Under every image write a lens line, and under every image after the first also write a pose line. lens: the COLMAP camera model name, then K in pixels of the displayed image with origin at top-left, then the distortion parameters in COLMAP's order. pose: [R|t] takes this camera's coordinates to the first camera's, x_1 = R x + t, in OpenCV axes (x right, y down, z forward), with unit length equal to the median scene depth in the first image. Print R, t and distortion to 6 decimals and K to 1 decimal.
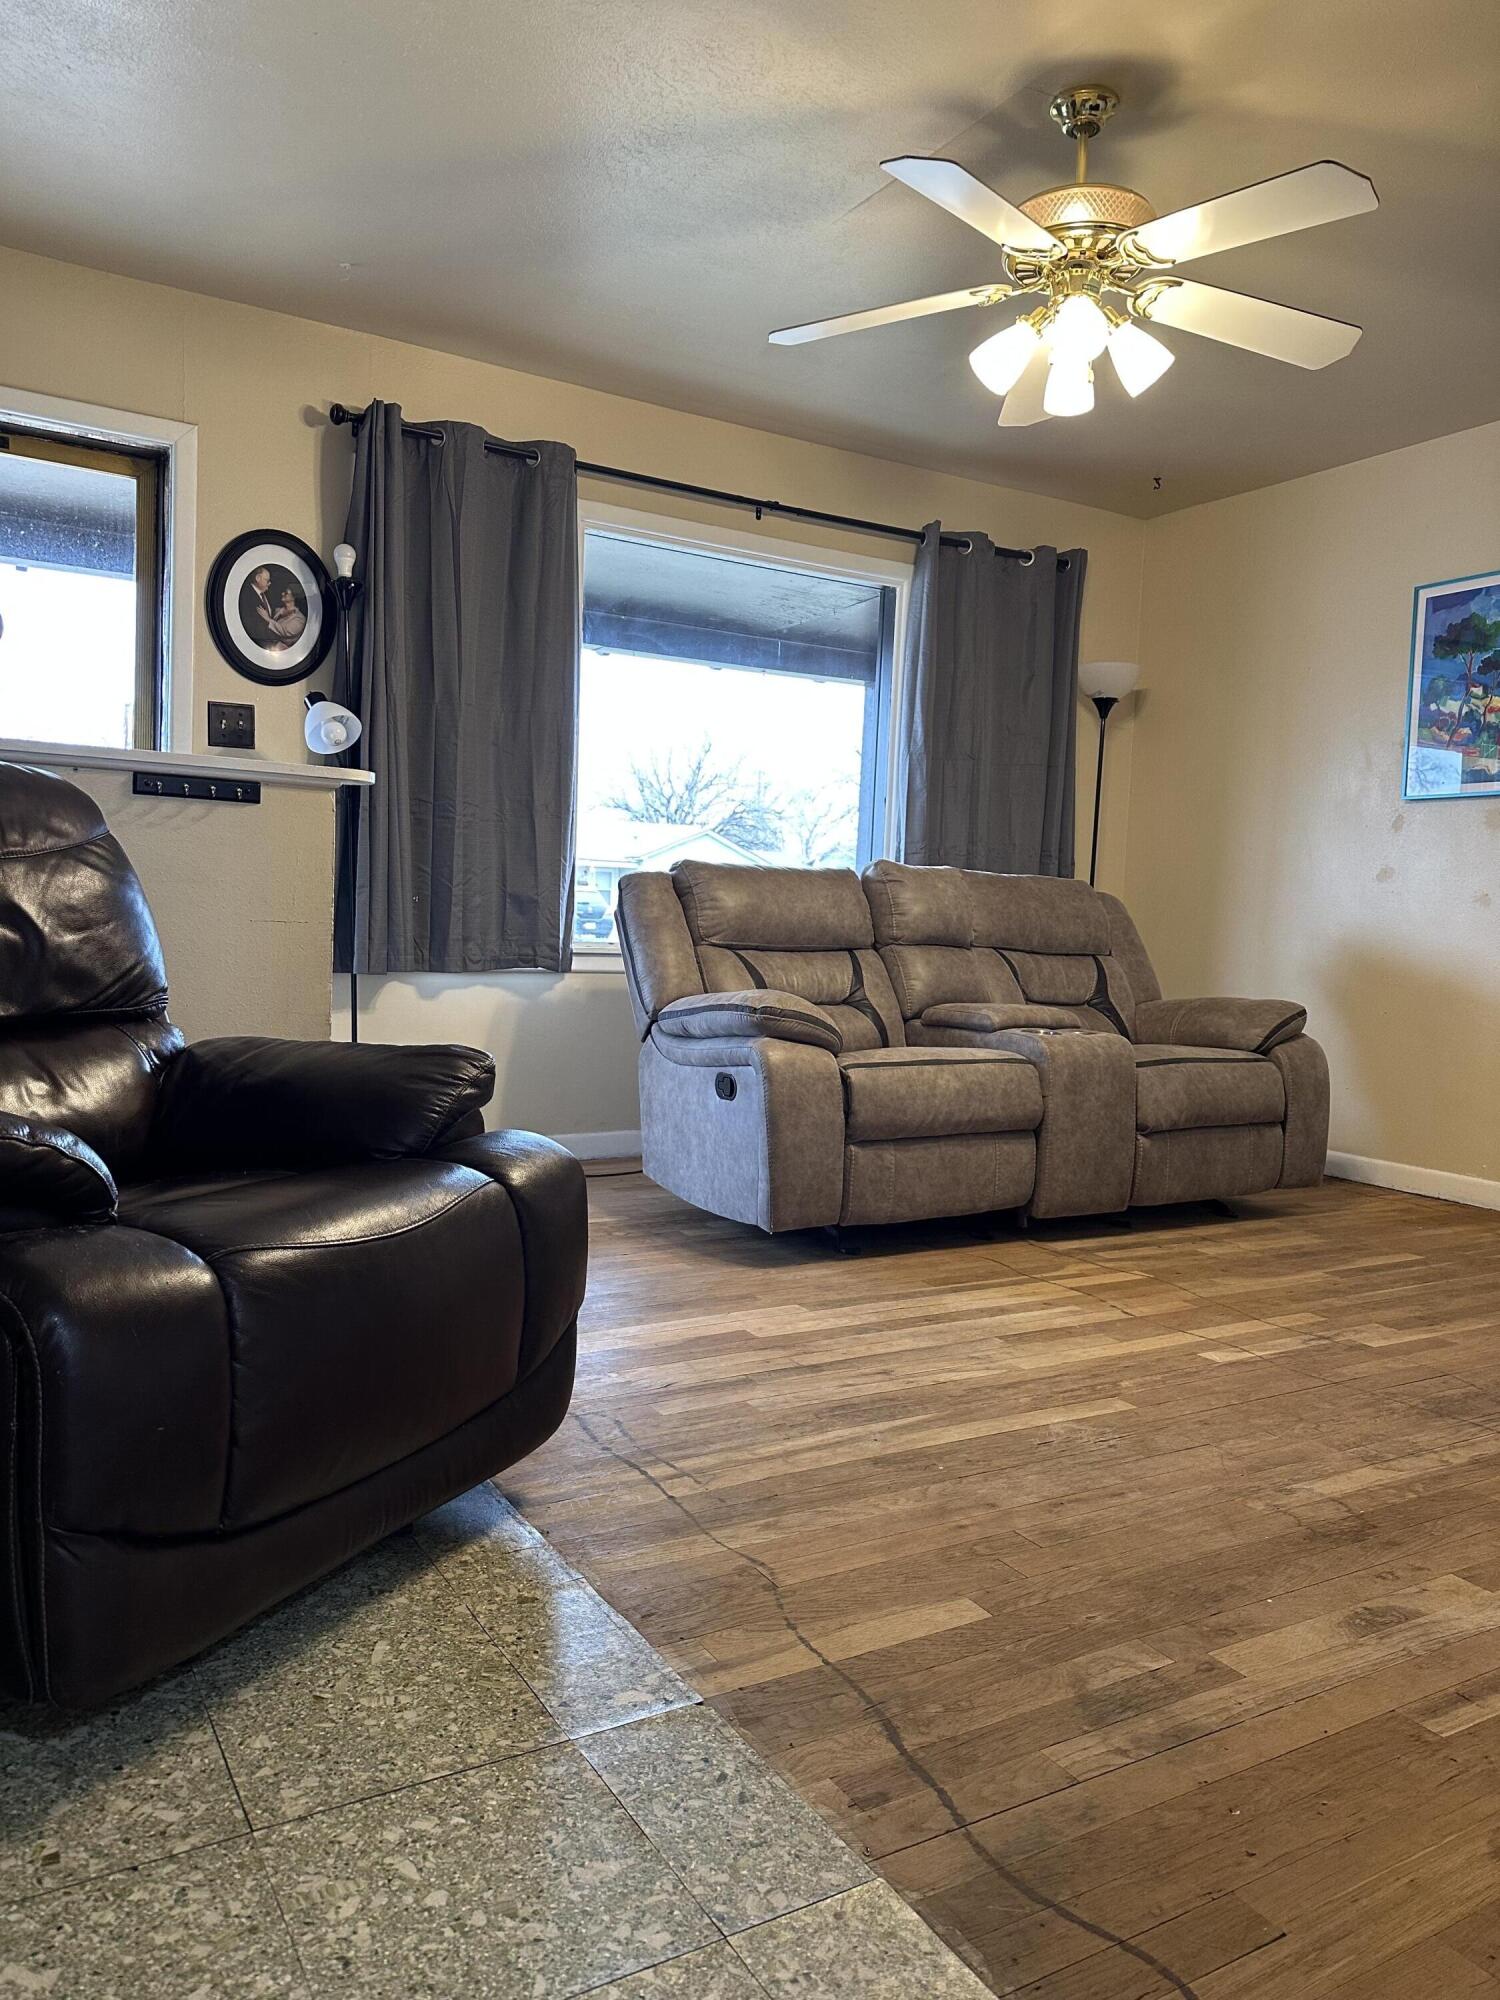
lens RADIAL K [[1399.3, 0, 738.5], [0, 1399.3, 1010.2], [0, 0, 1]] dist [0.045271, -0.074155]
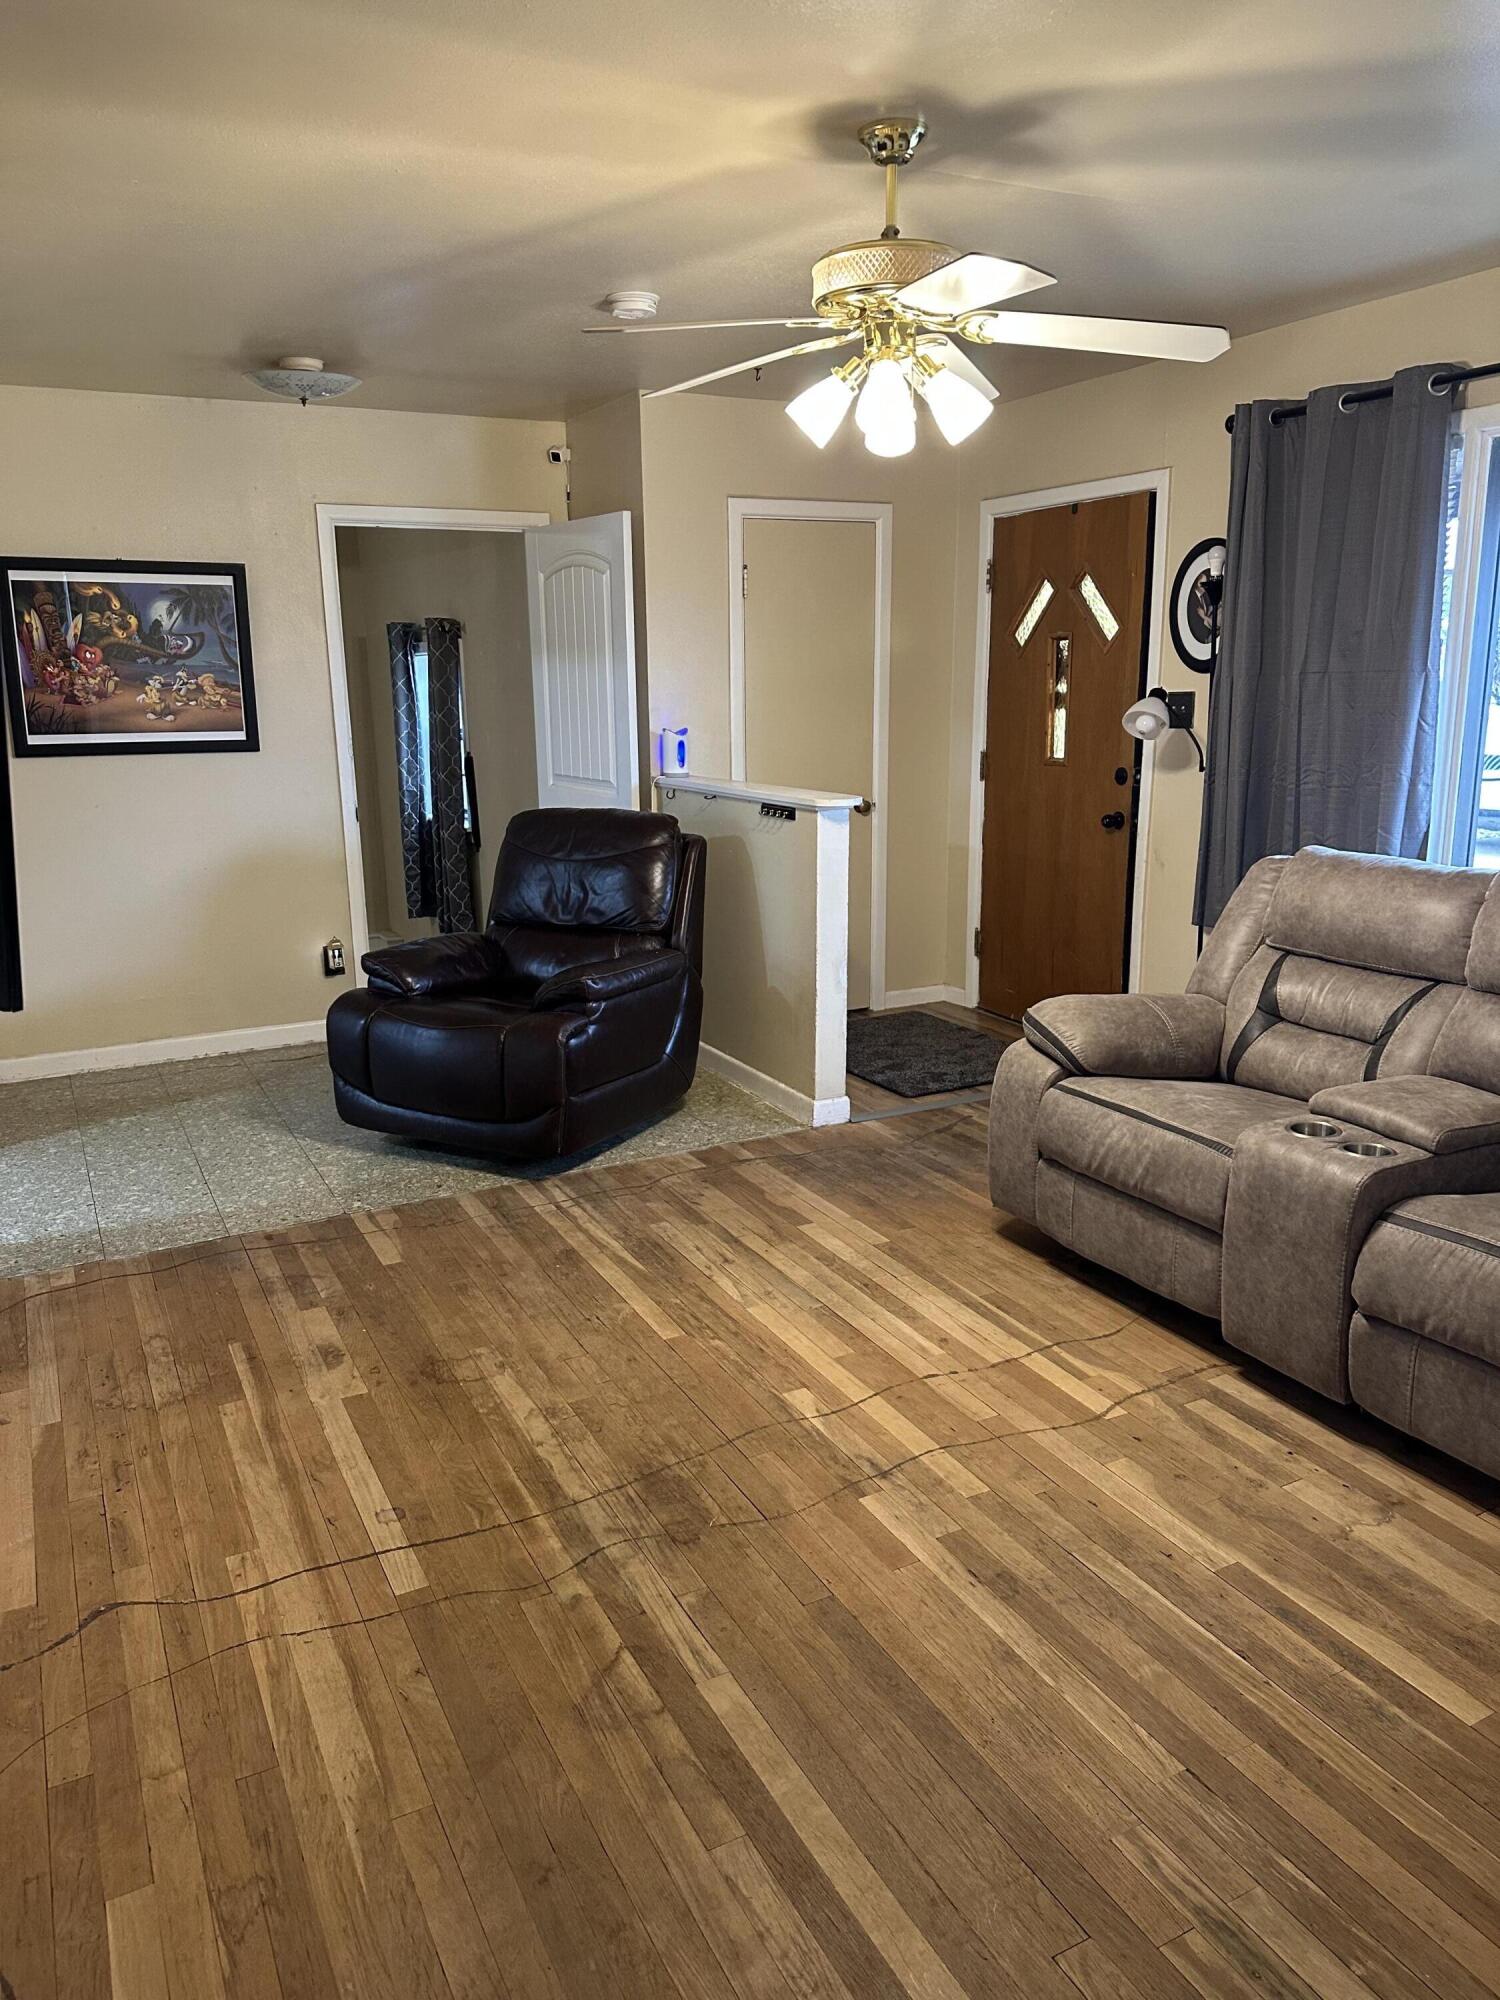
lens RADIAL K [[1426.1, 0, 717.6], [0, 1426.1, 992.7], [0, 0, 1]] dist [0.152541, -0.181406]
pose [[-0.070709, 0.184313, -0.980321, 1.280210], [-0.053878, 0.980641, 0.188259, -0.239641], [0.996041, 0.066129, -0.059410, 0.931398]]
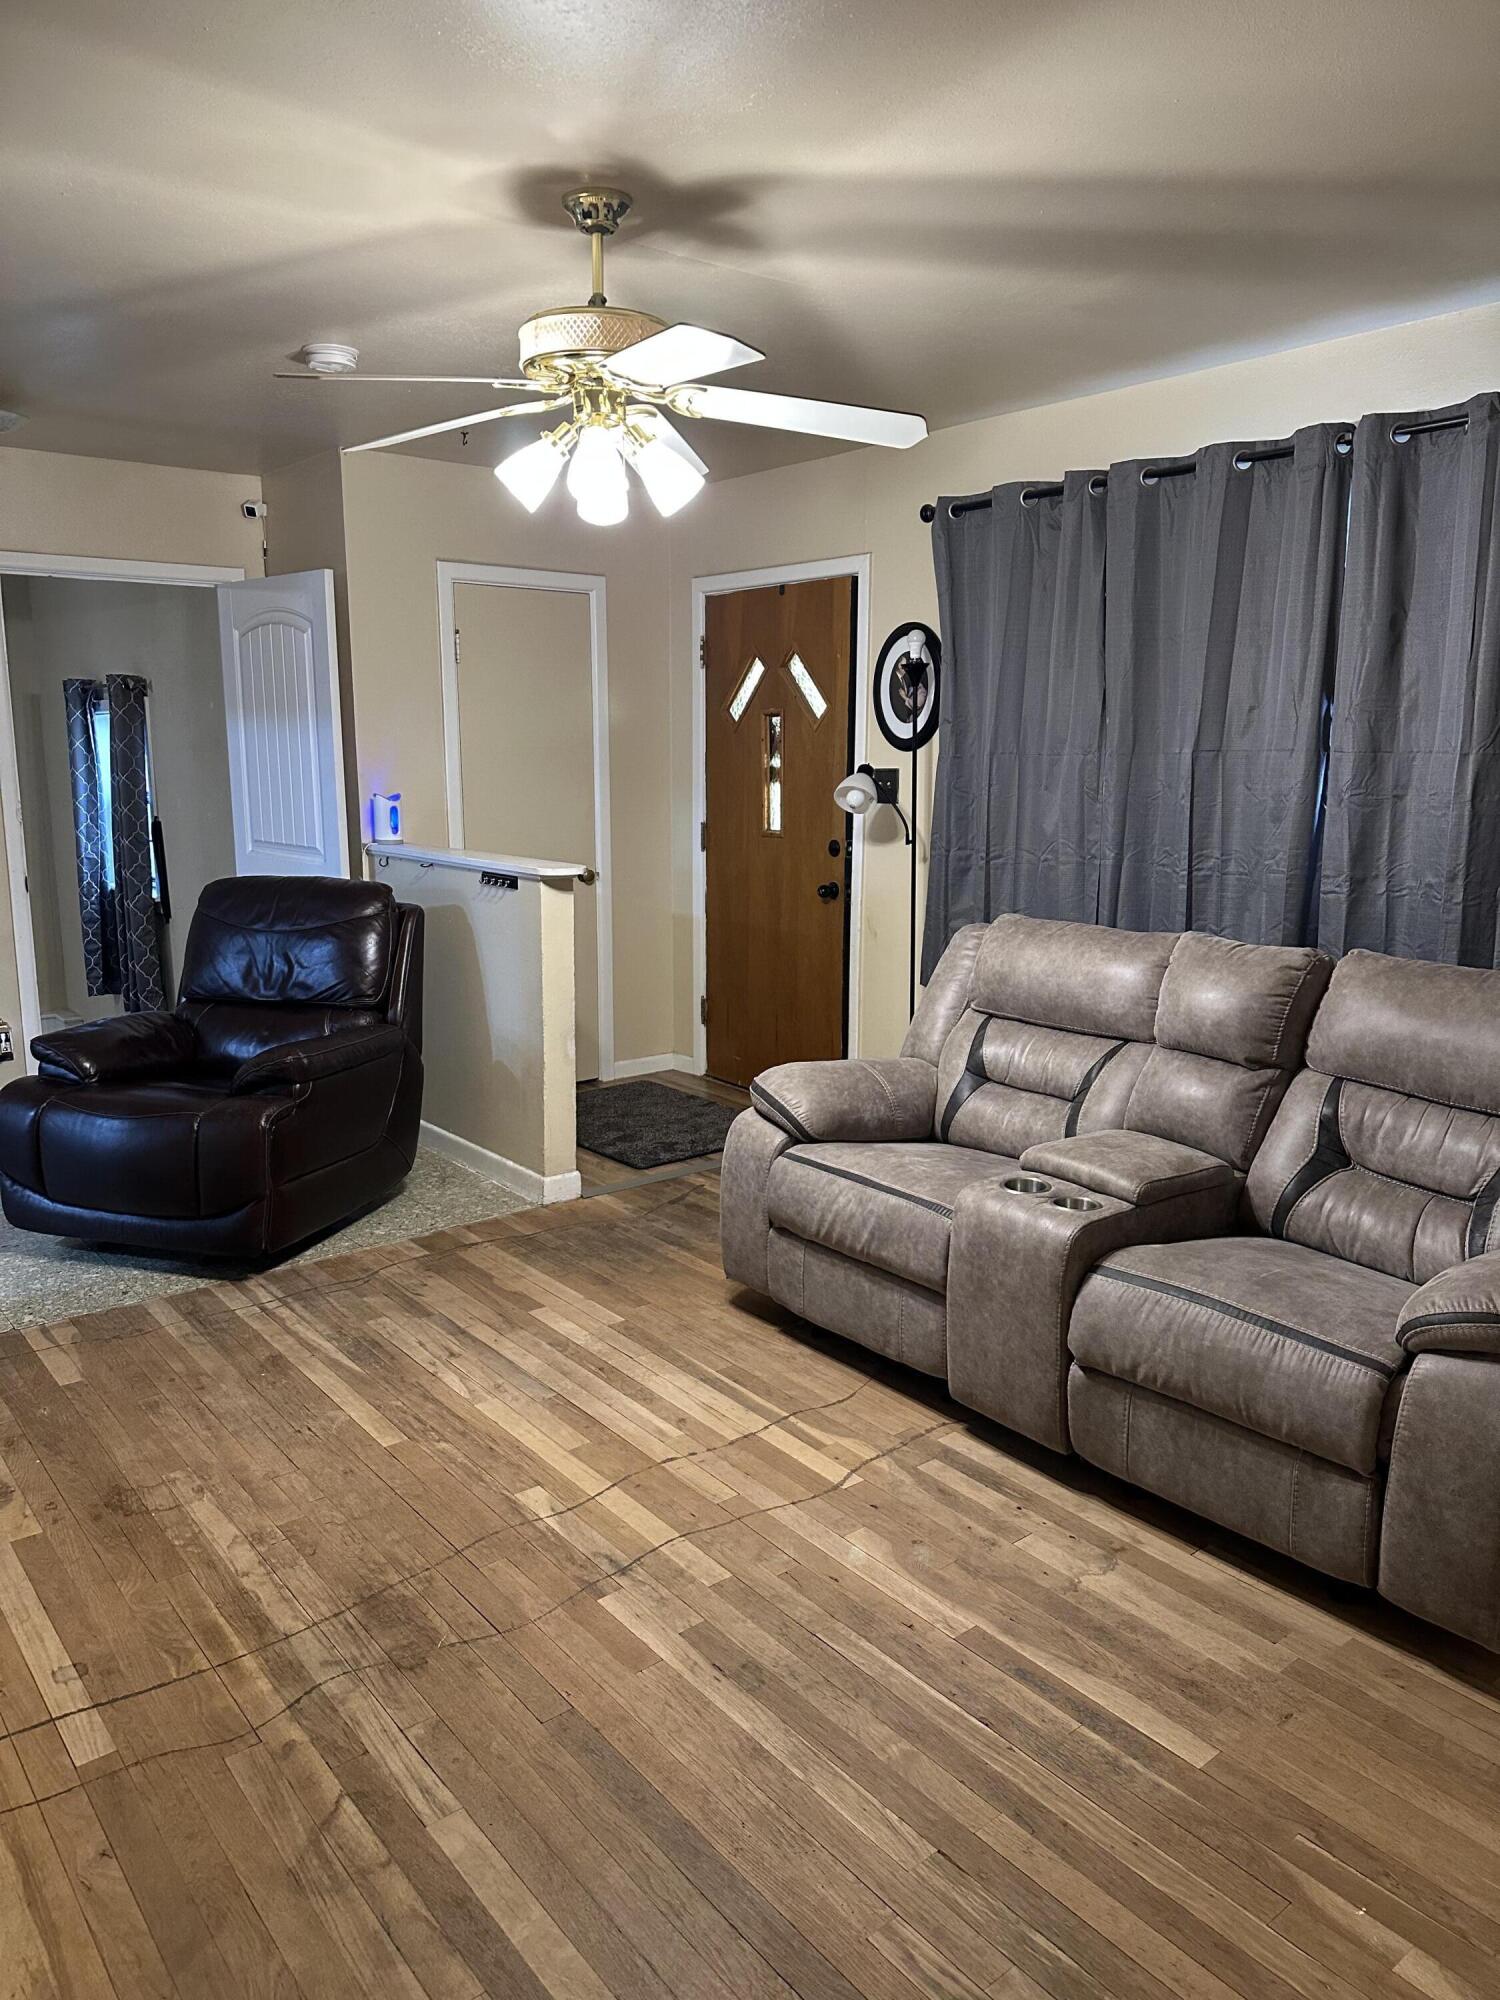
lens RADIAL K [[1414.2, 0, 740.8], [0, 1414.2, 1013.0], [0, 0, 1]] dist [0.057542, -0.109168]
pose [[0.138585, 0.149514, -0.978999, 1.231042], [-0.064976, 0.987781, 0.141657, -0.233207], [0.988217, 0.043980, 0.146607, 0.930814]]
